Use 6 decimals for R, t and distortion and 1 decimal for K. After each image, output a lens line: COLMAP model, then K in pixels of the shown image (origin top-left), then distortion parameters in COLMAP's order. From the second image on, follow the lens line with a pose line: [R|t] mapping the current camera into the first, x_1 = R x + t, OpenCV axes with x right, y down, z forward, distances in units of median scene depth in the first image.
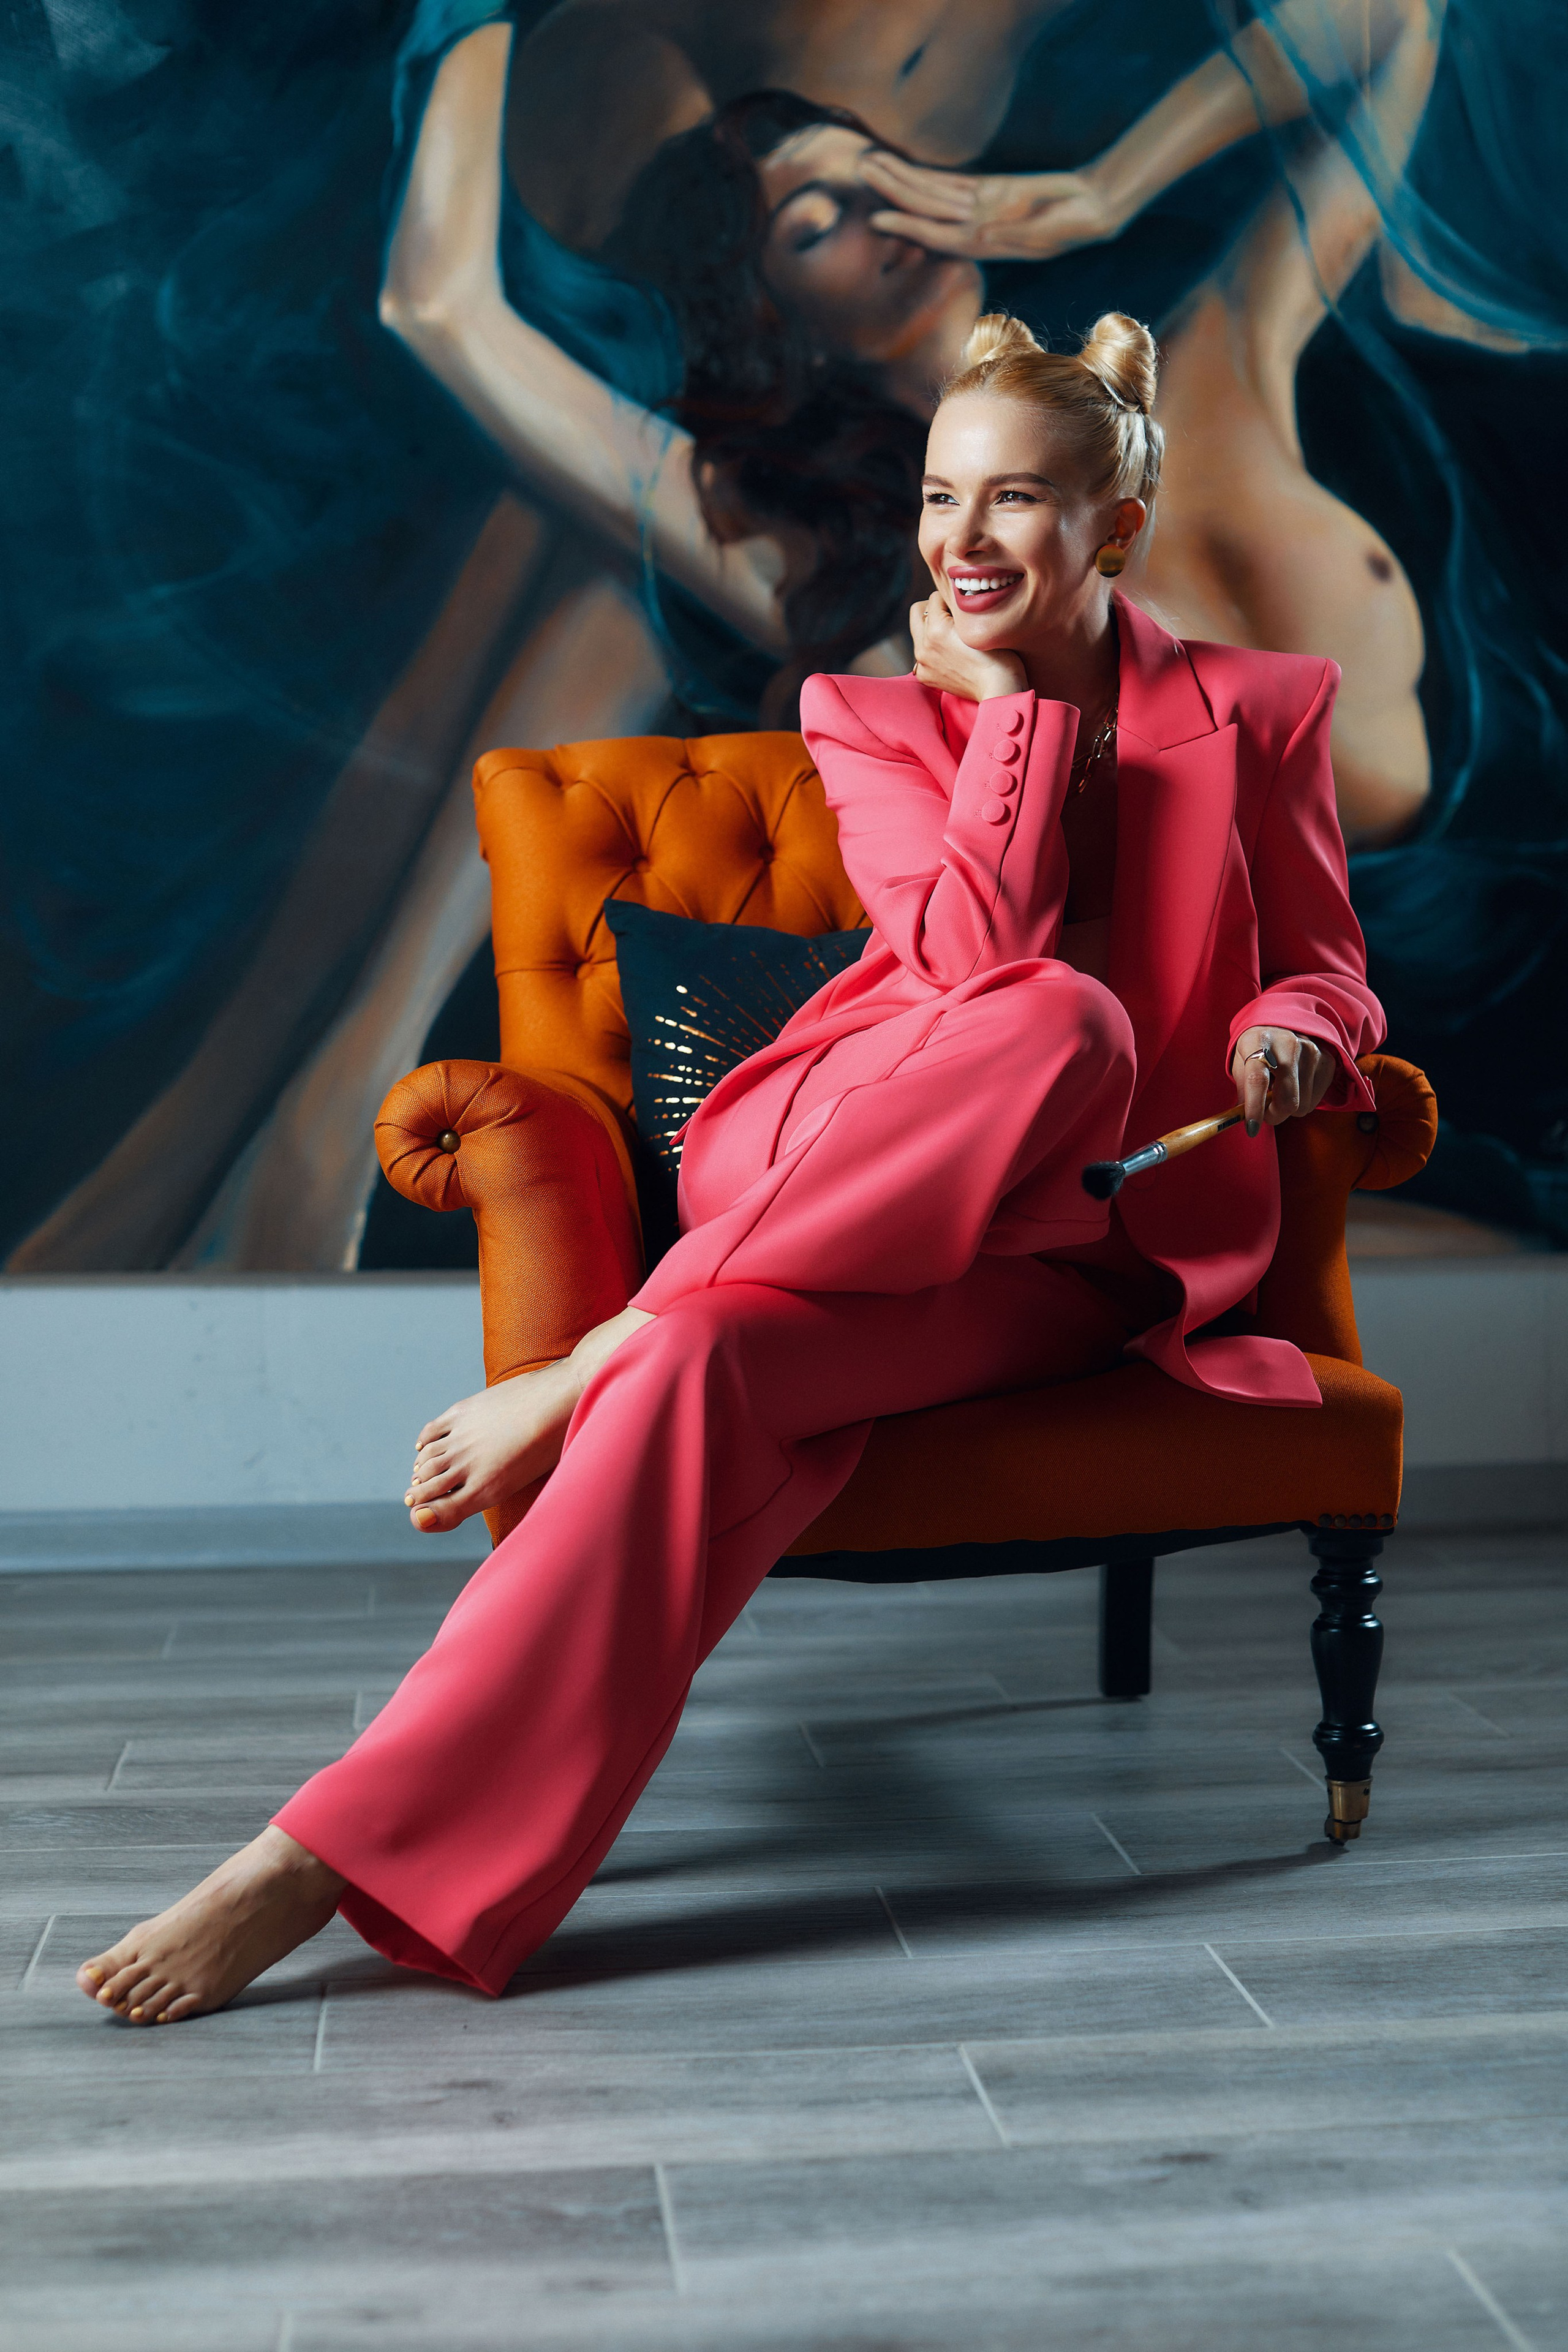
lens RADIAL K [[3483.3, 0, 749.2], [0, 3483.3, 1198.3], [0, 0, 1]] dist [-0.177267, 0.349473]
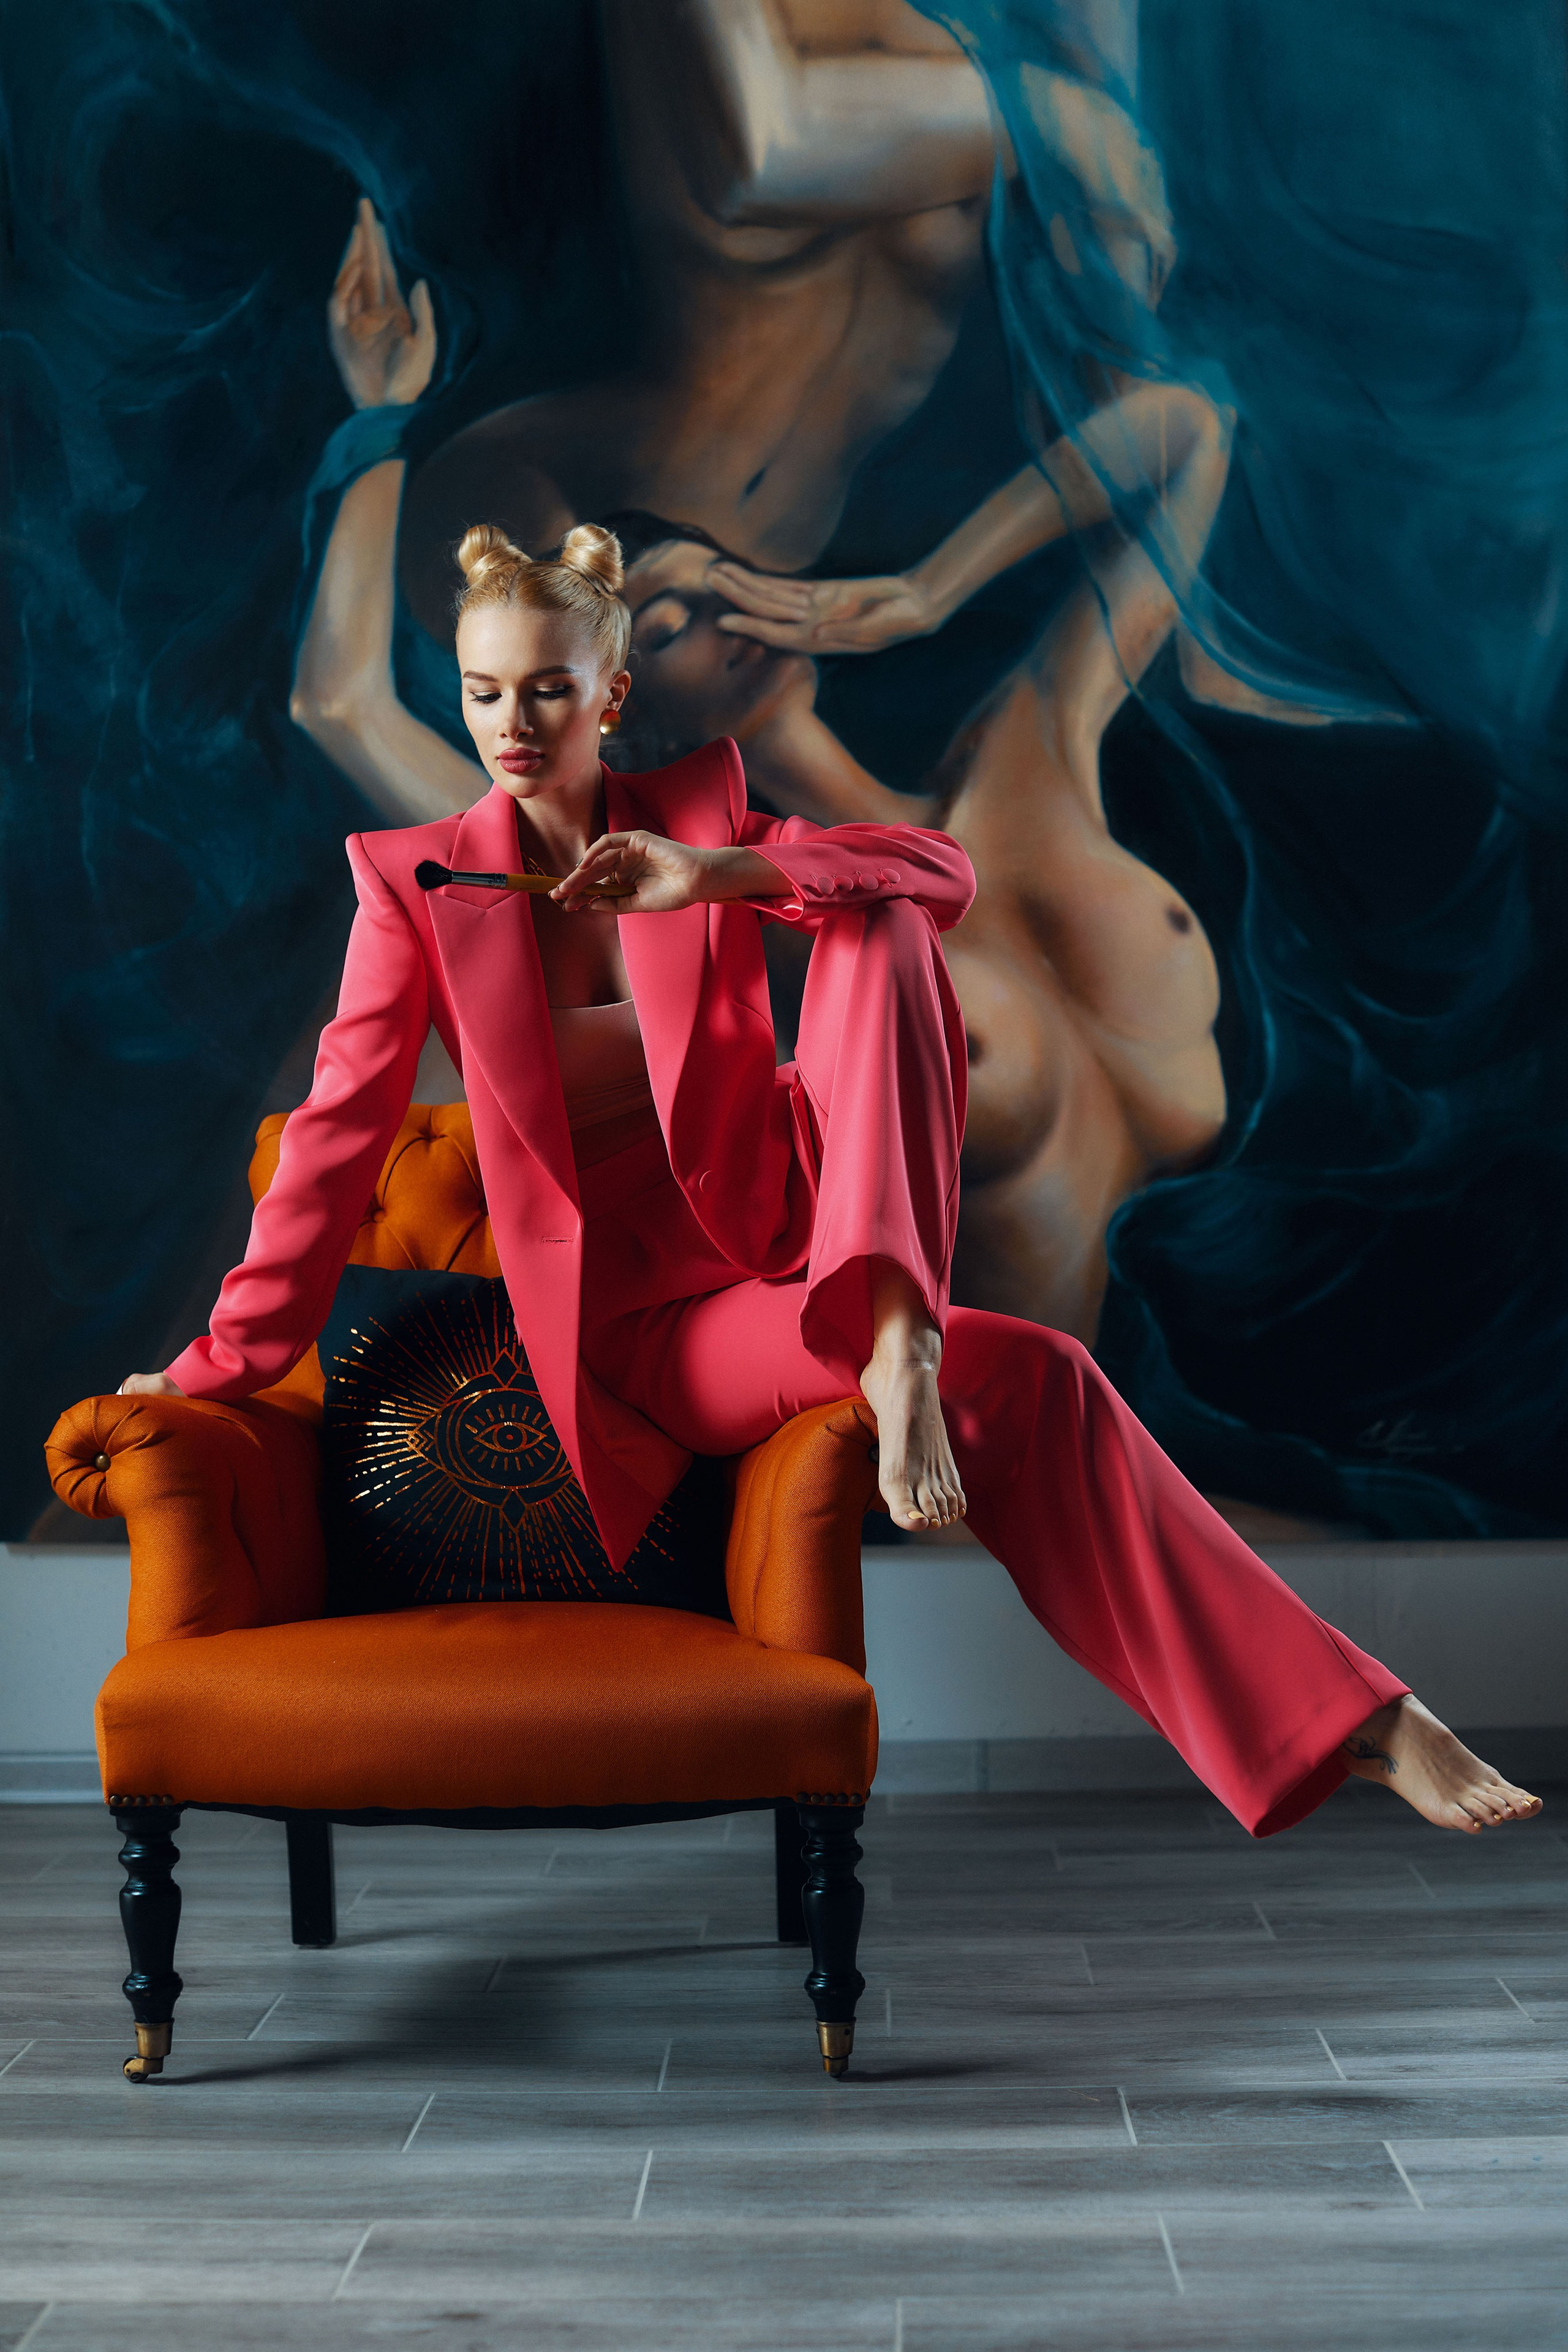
lens RADIAL K [[3466.1, 0, 794.5], [0, 3466.1, 1181.7], [0, 0, 1]] dist [-0.169548, 0.338604]
pose [[0.993845, 0.001238, -0.110773, 0.187215], [-0.008878, 0.997612, -0.068502, -0.022146], [0.110424, 0.069063, 0.991482, -0.114321]]
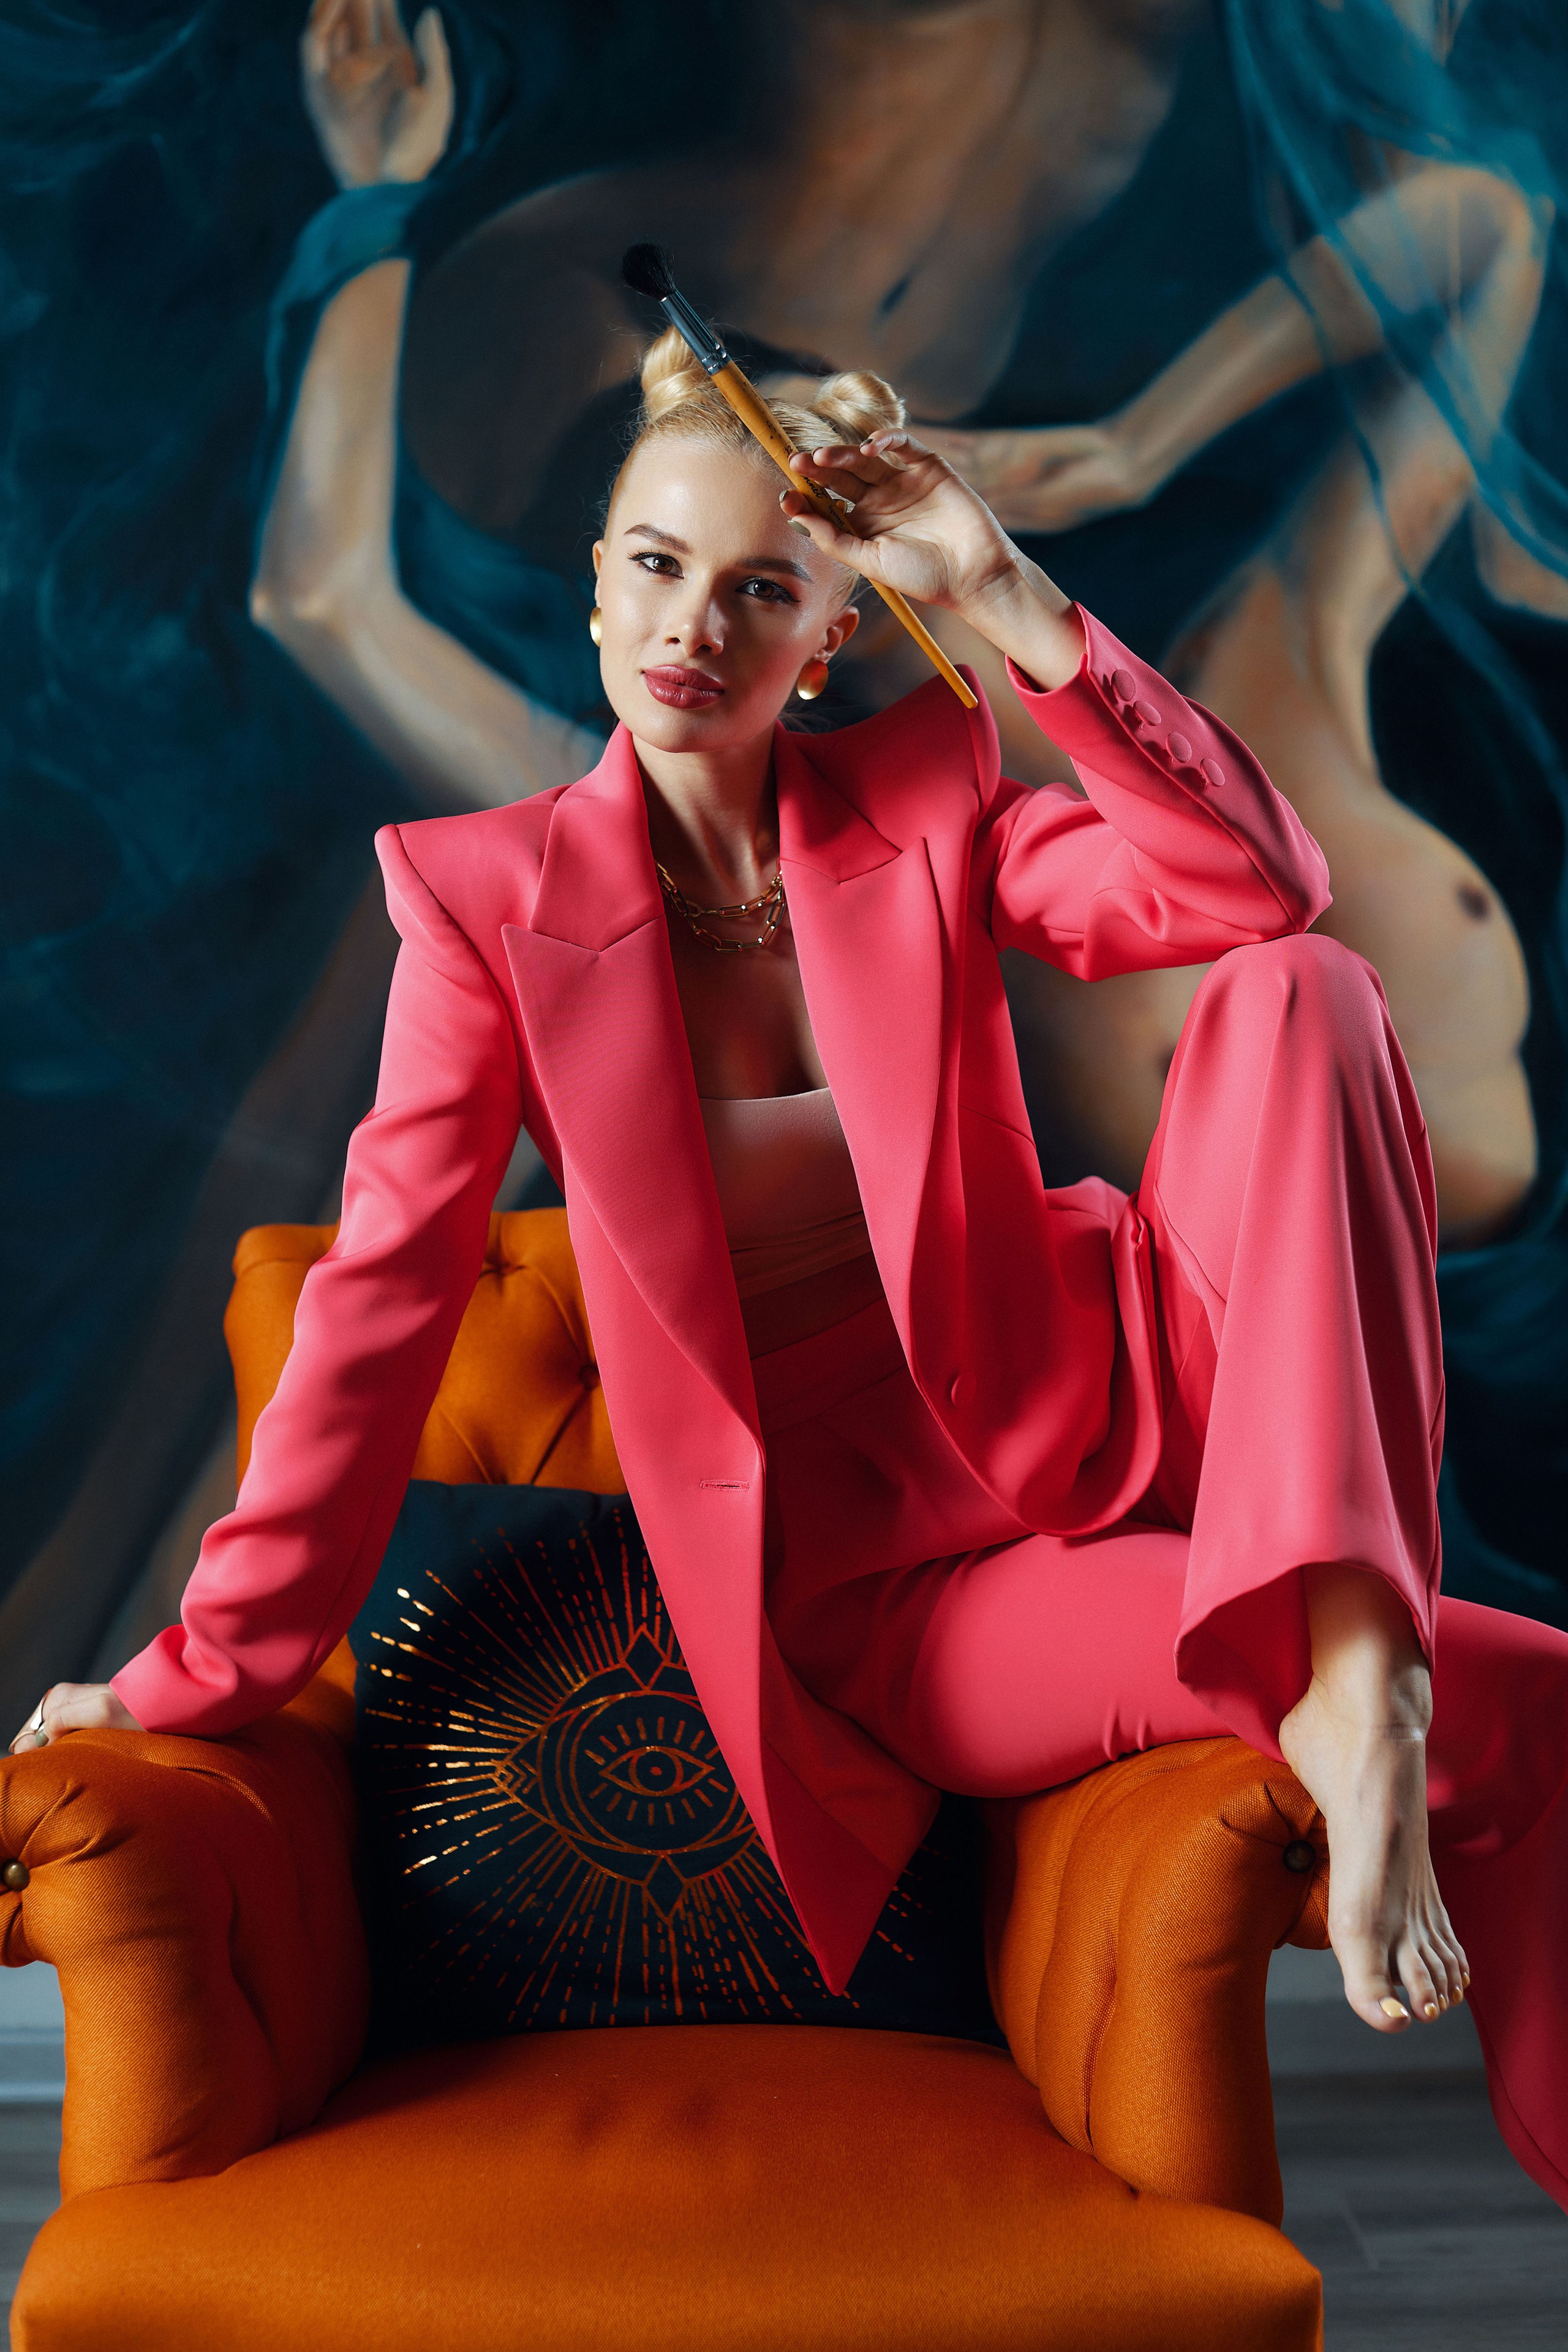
lens RADIAL K [[3466.1, 0, 794.5], [0, 3466.1, 1181.7], [0, 0, 1]] dist [-0.169548, 0.338604]
pose [[0.997145, 0.003098, -0.075453, 0.086199], [-0.005681, 0.999404, -0.034038, -0.090549], [0.075303, 0.034370, 0.996568, 0.184277]]
